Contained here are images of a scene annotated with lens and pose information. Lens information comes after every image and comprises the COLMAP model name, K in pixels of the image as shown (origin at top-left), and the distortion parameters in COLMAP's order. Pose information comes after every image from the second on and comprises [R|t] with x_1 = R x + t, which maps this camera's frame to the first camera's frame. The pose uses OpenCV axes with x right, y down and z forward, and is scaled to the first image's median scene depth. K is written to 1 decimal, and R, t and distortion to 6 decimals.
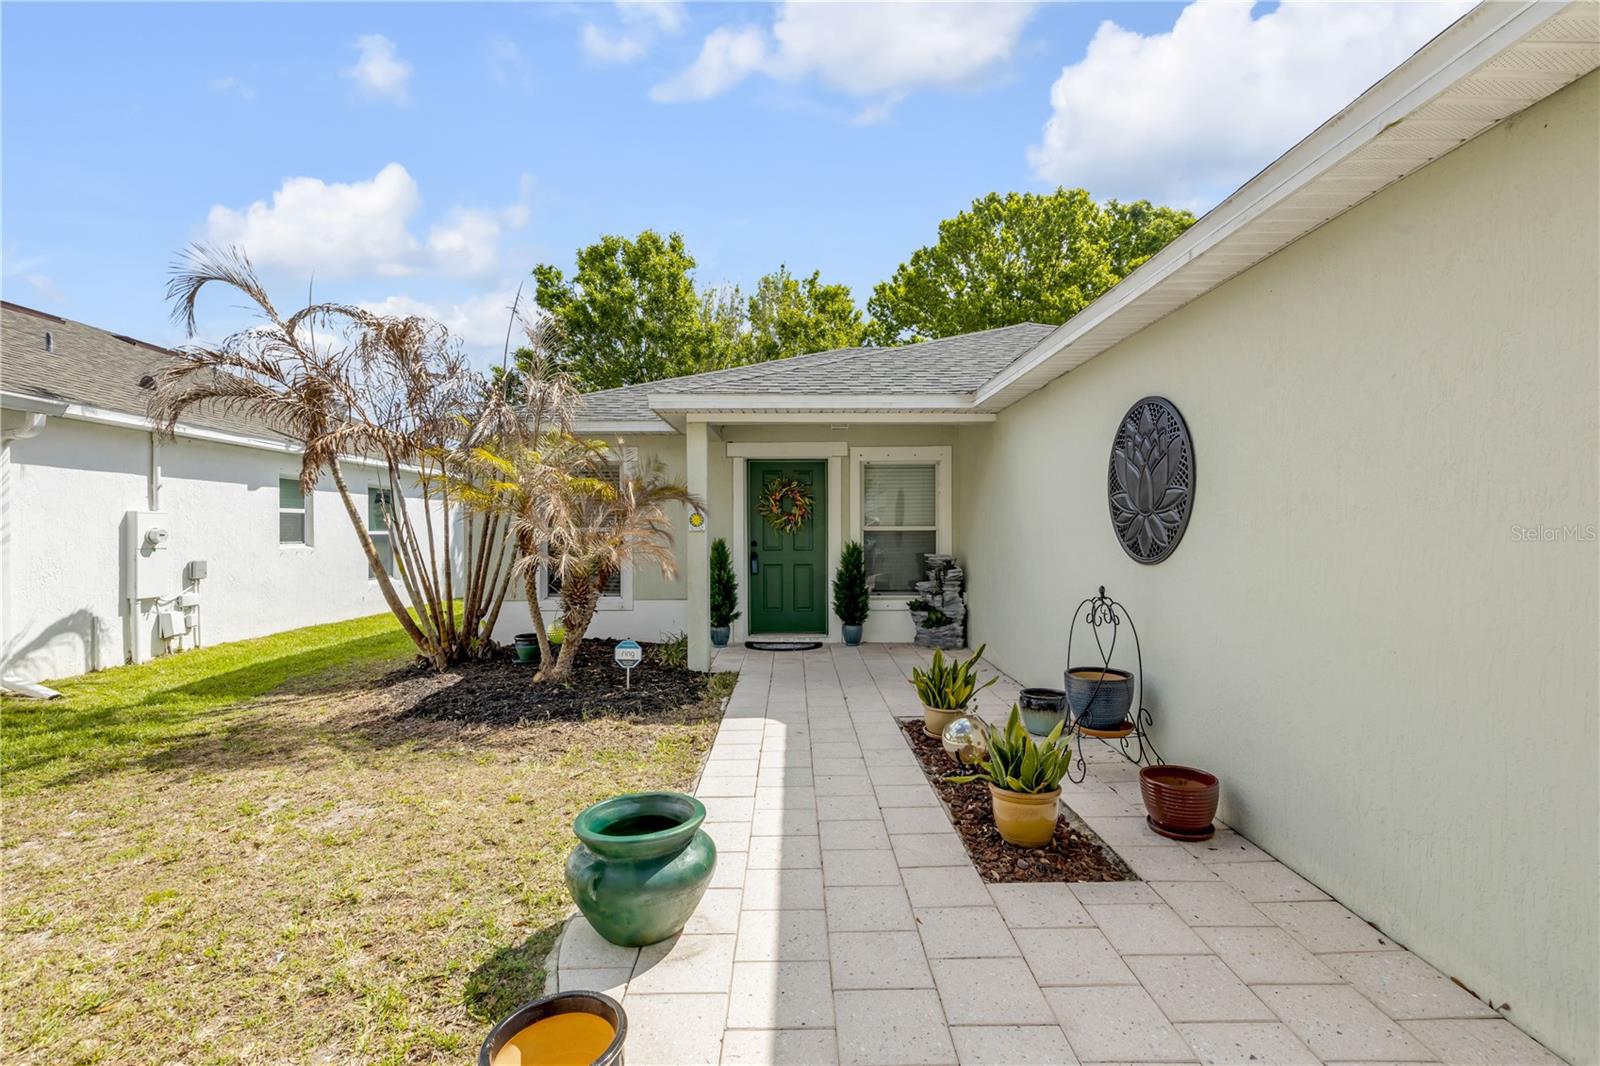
lens RADIAL K [[726.3, 0, 801.9], [0, 726.3, 531.3], [0, 0, 1]] dist [0.003000, -0.000201]
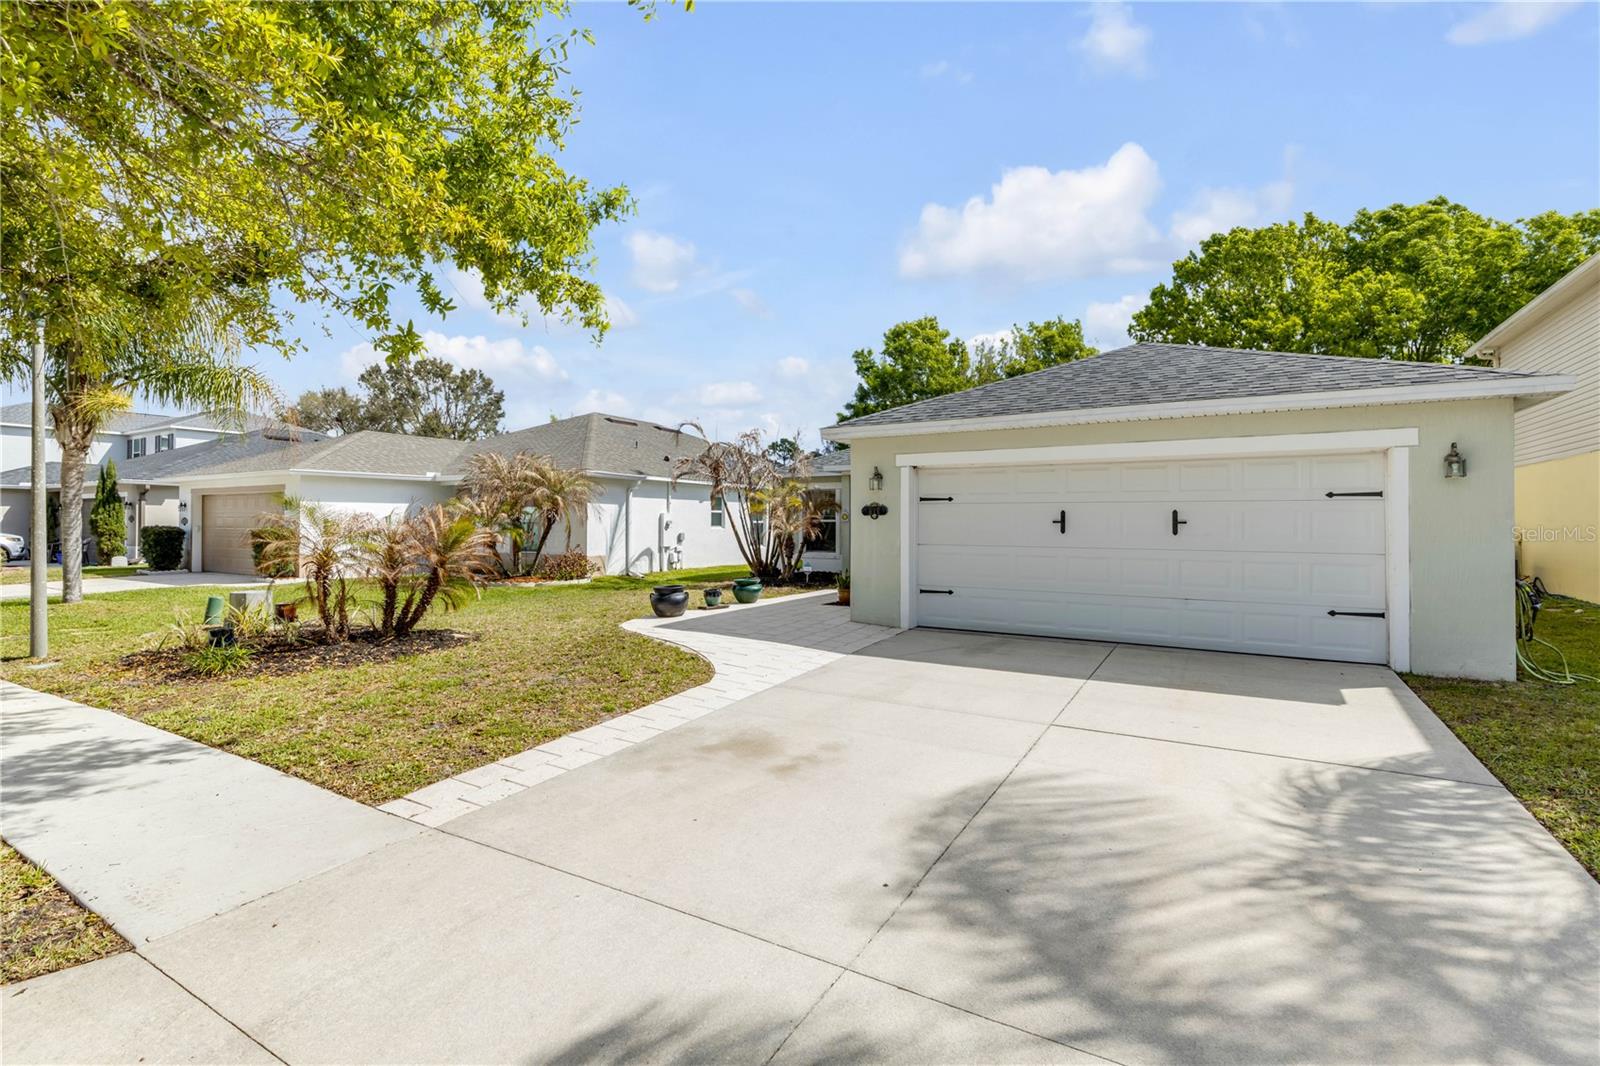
lens RADIAL K [[726.3, 0, 799.7], [0, 726.3, 526.2], [0, 0, 1]] dist [0.003000, -0.000201]
pose [[0.855573, 0.009063, -0.517603, 0.789299], [-0.007149, 0.999958, 0.005693, 0.001524], [0.517633, -0.001171, 0.855602, -0.902622]]
